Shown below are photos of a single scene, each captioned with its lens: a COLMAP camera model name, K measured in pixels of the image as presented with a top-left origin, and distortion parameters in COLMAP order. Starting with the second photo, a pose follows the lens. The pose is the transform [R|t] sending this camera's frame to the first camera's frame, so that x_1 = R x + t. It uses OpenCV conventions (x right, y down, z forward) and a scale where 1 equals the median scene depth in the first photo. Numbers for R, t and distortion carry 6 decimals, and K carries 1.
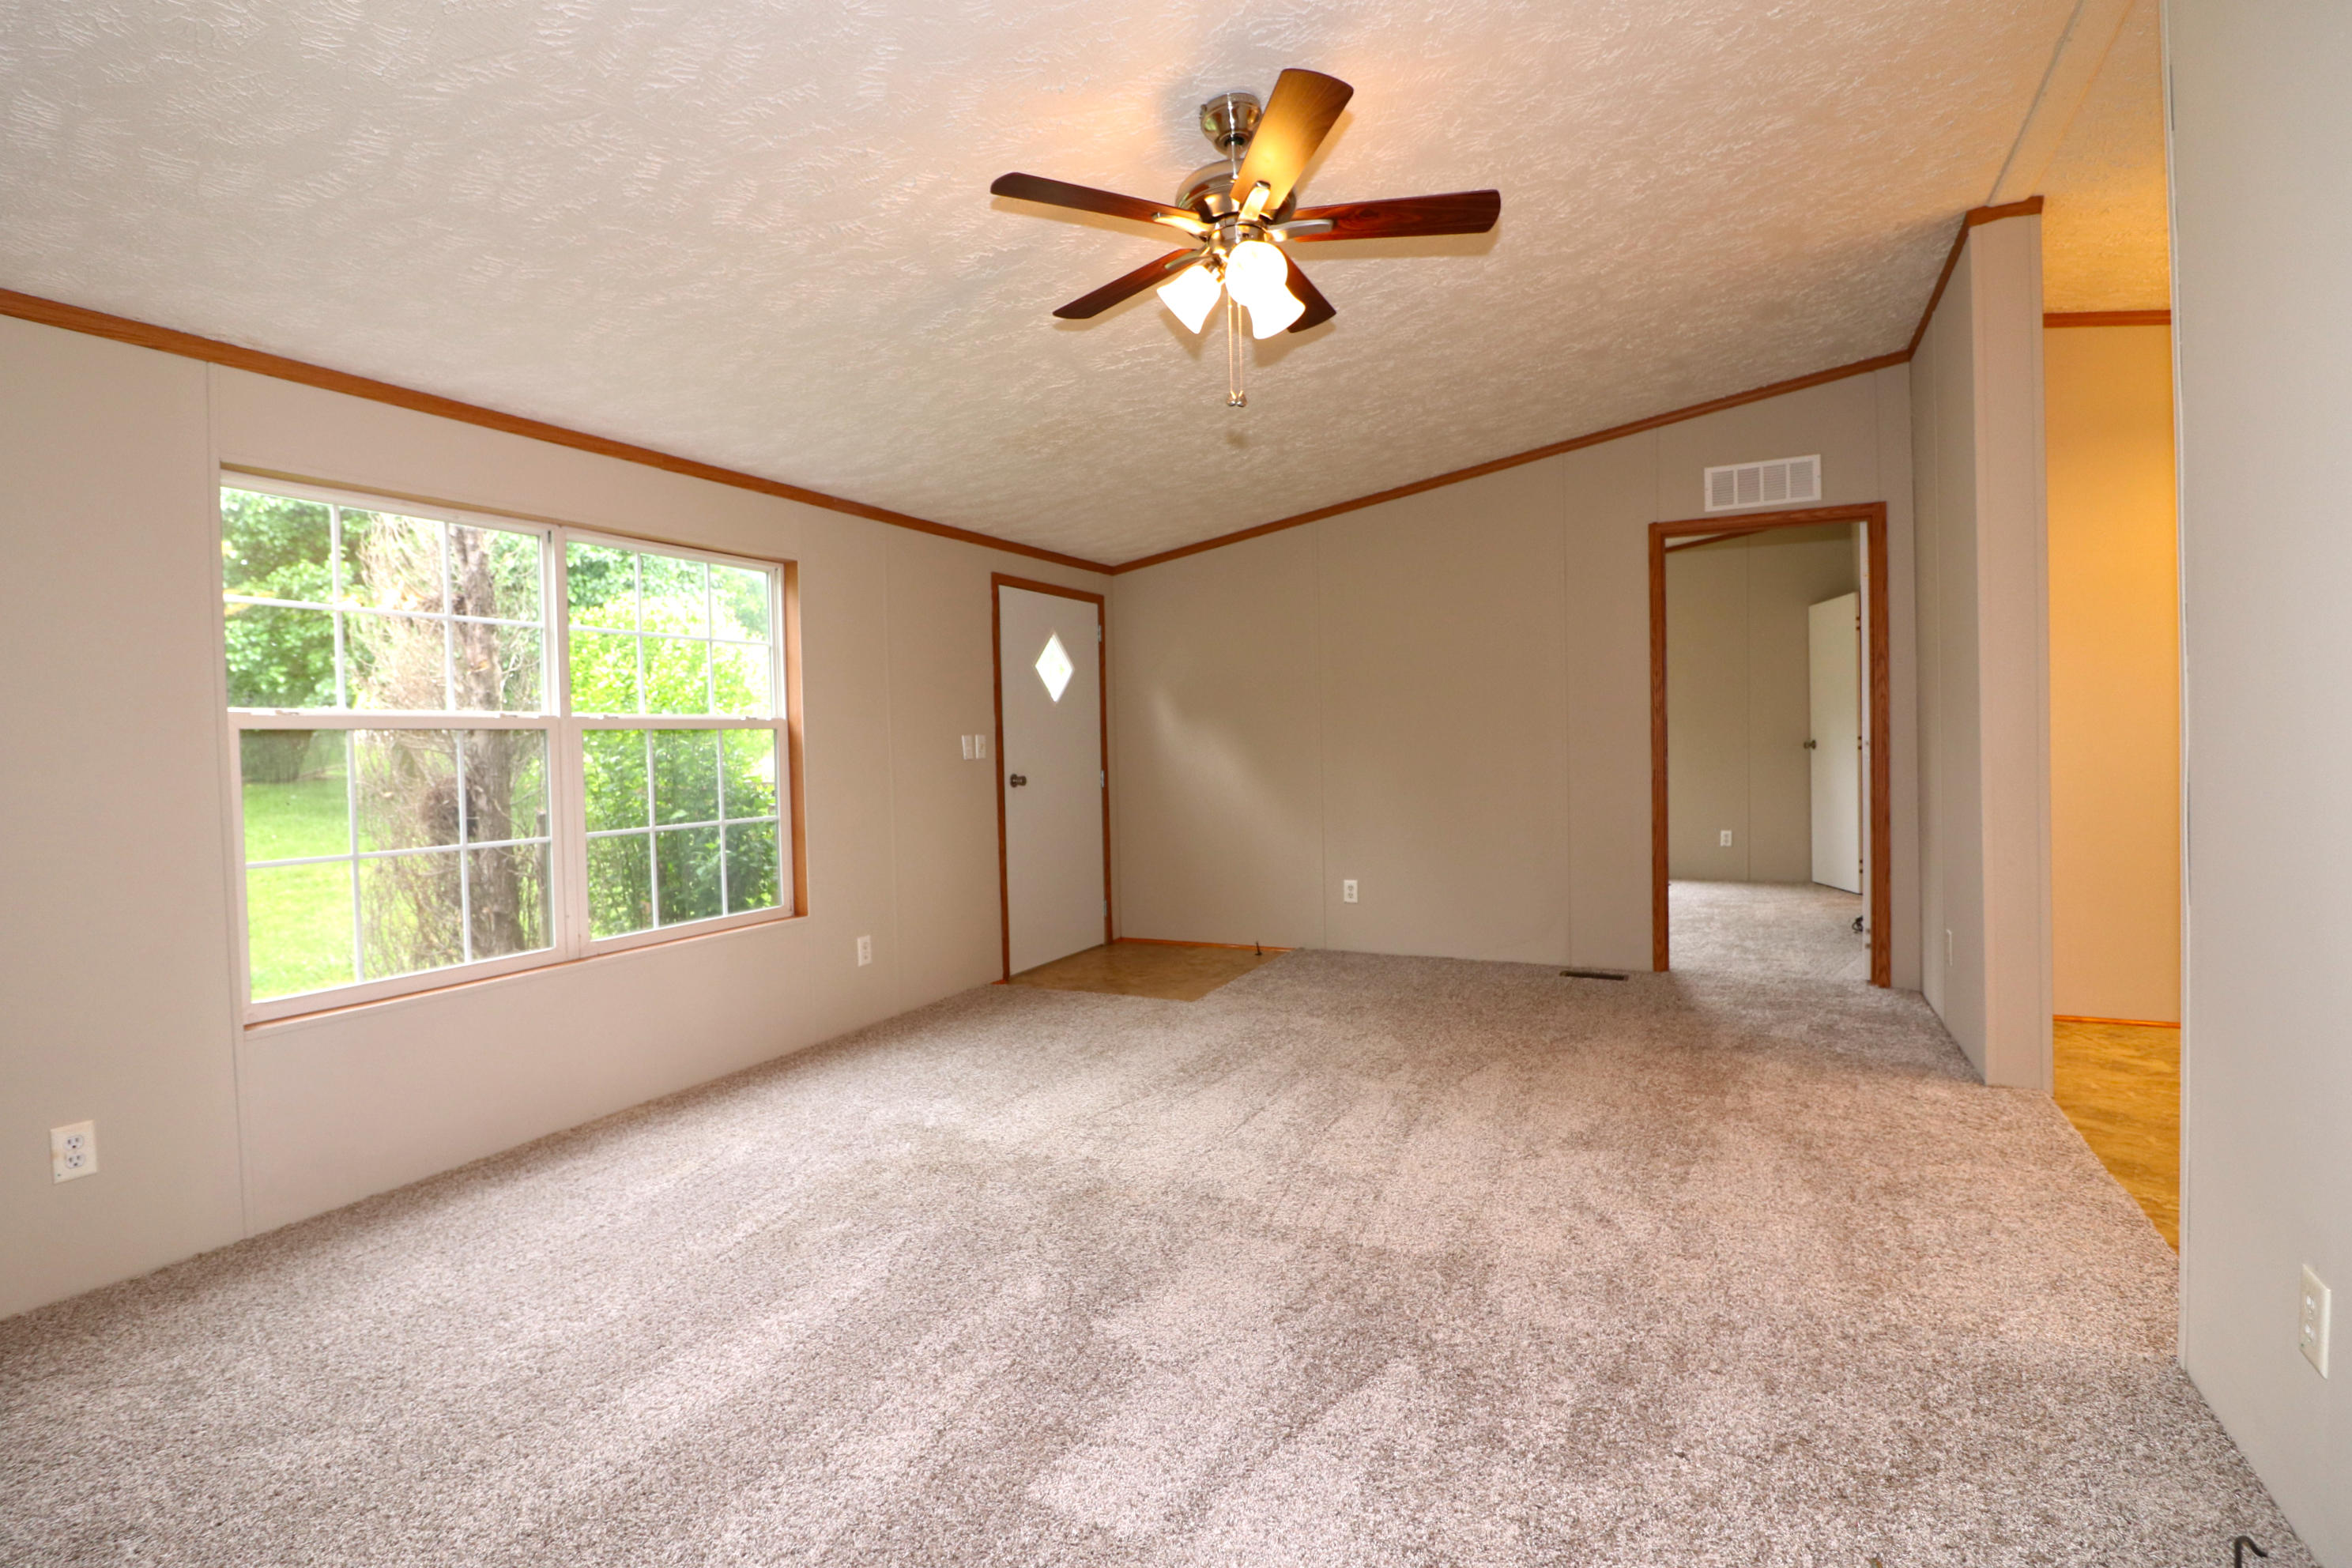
lens RADIAL K [[1128.9, 0, 1176.0], [0, 1128.9, 784.0], [0, 0, 1]] dist [-0.001739, -0.016104]
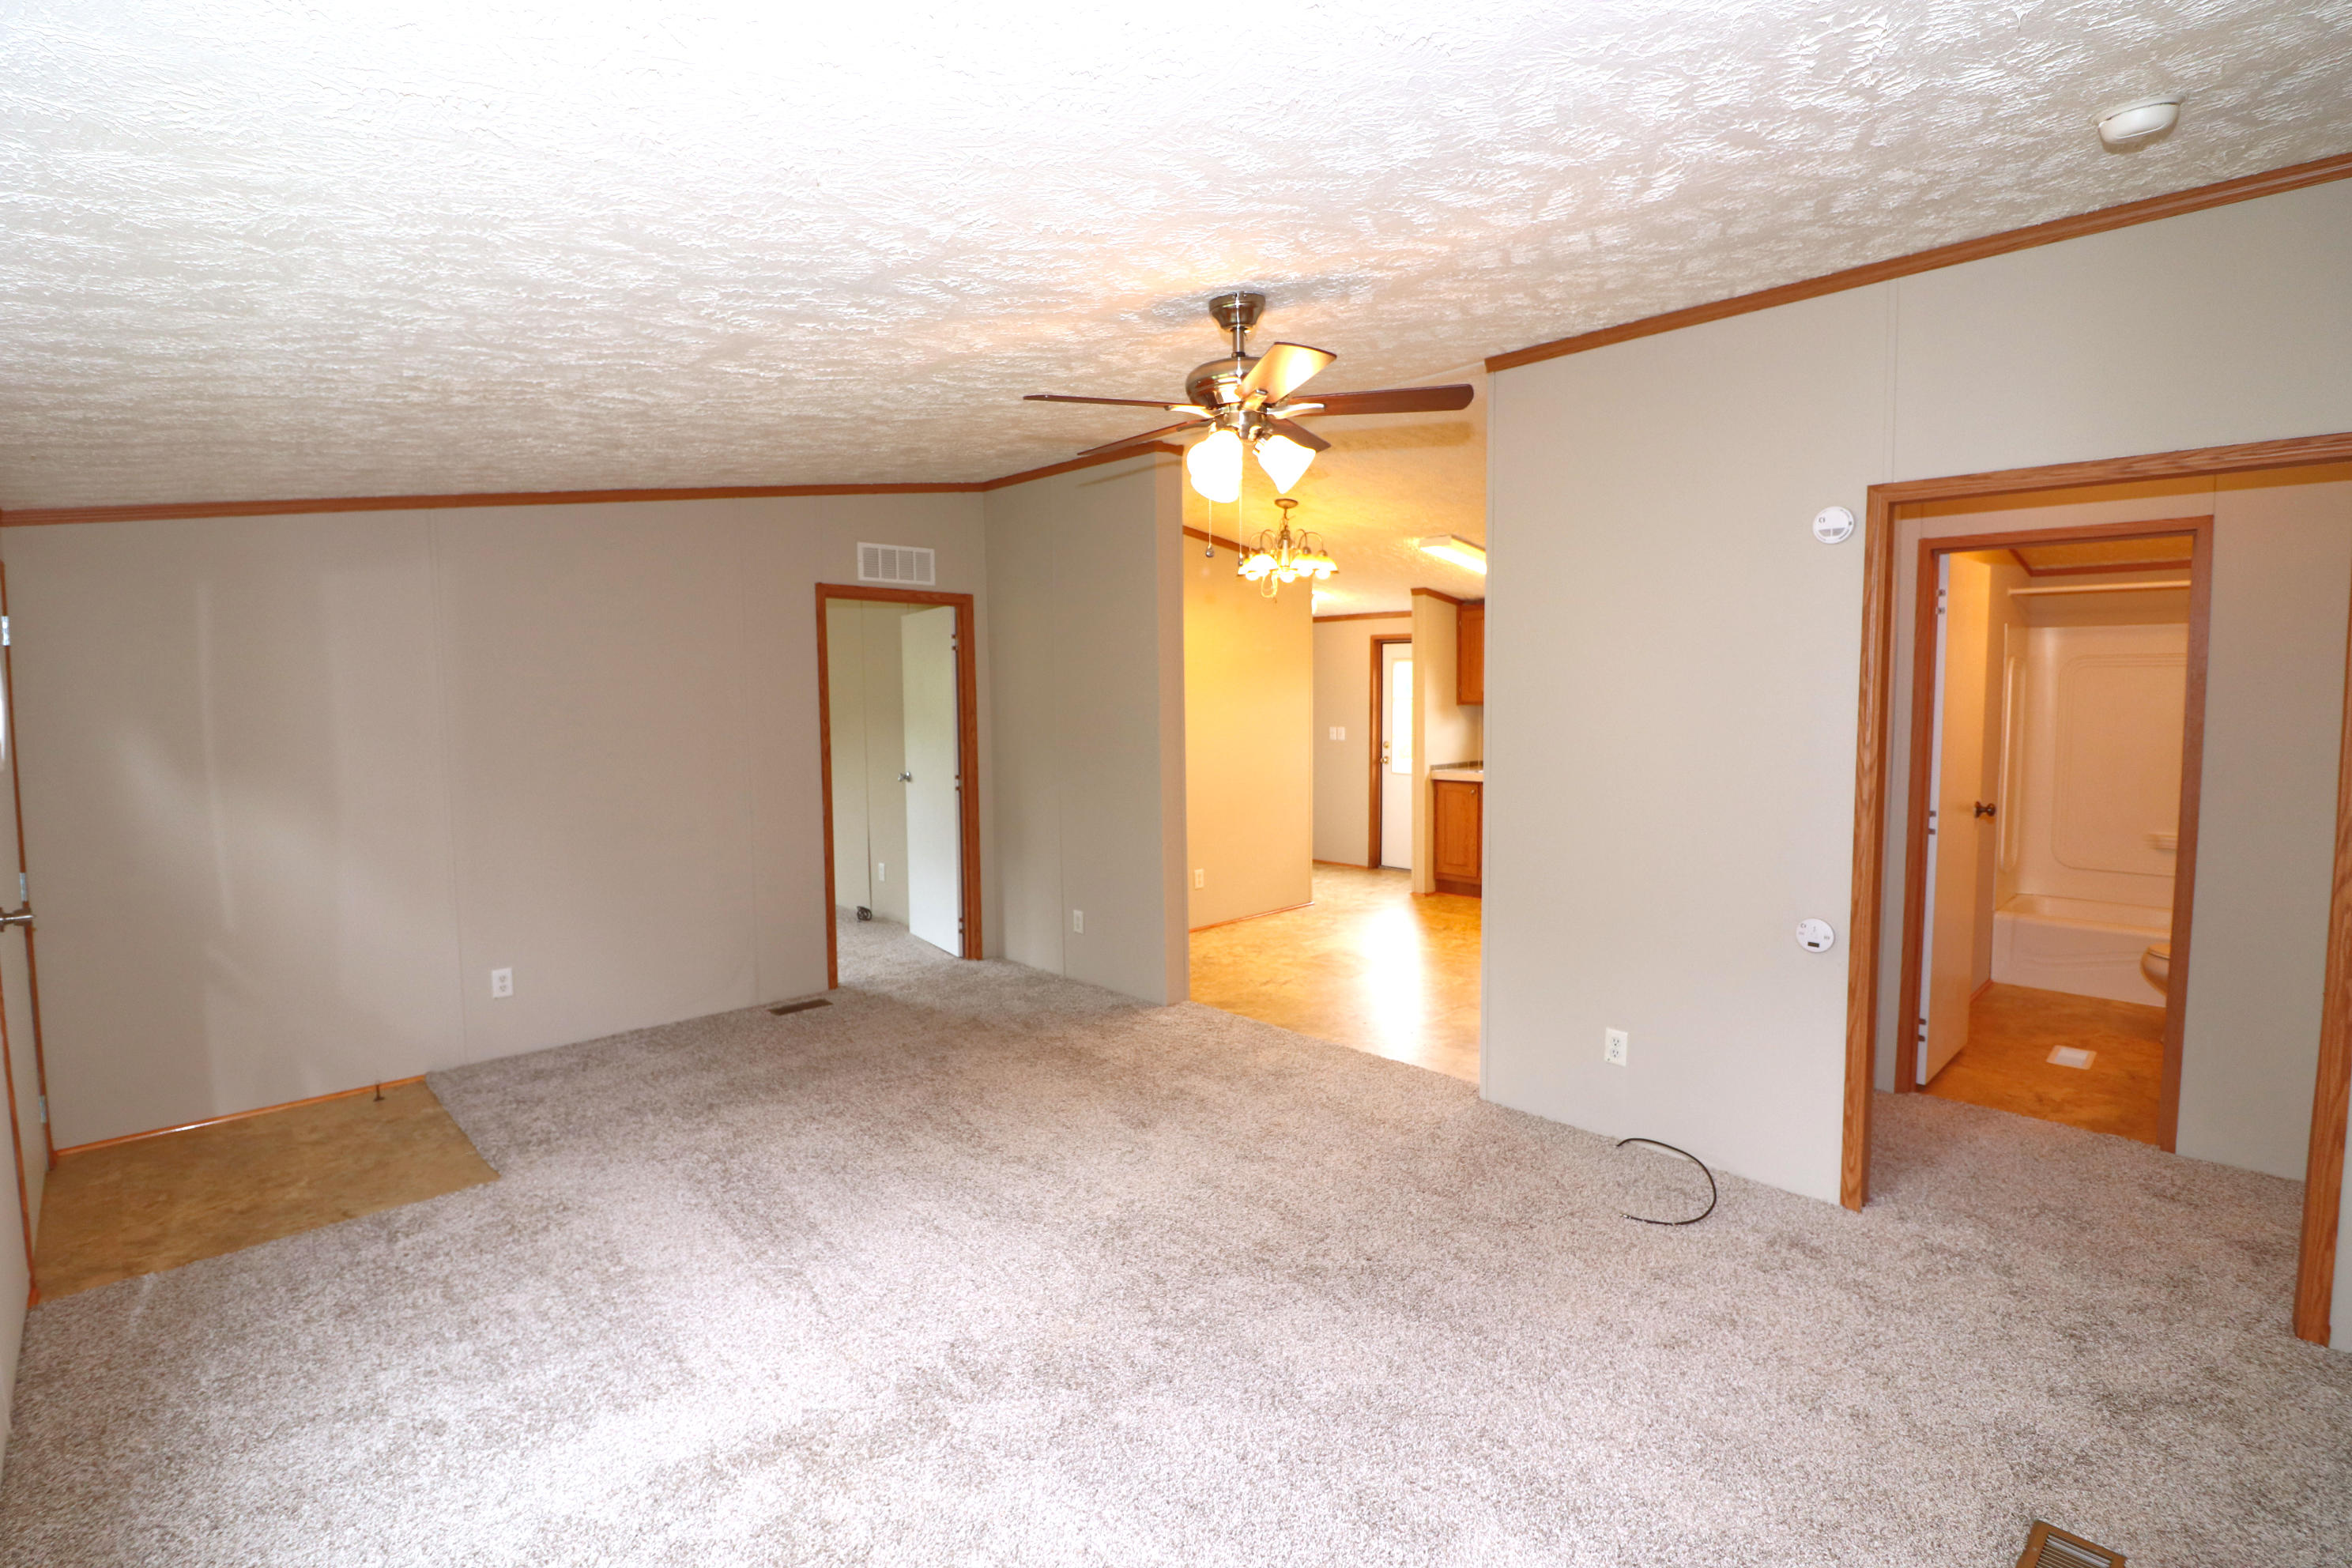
lens RADIAL K [[1080.2, 0, 1168.1], [0, 1080.2, 764.9], [0, 0, 1]] dist [-0.000824, -0.012791]
pose [[0.335792, -0.037642, 0.941184, -0.612238], [0.039216, 0.998894, 0.025958, -0.093421], [-0.941119, 0.028193, 0.336897, 0.450115]]
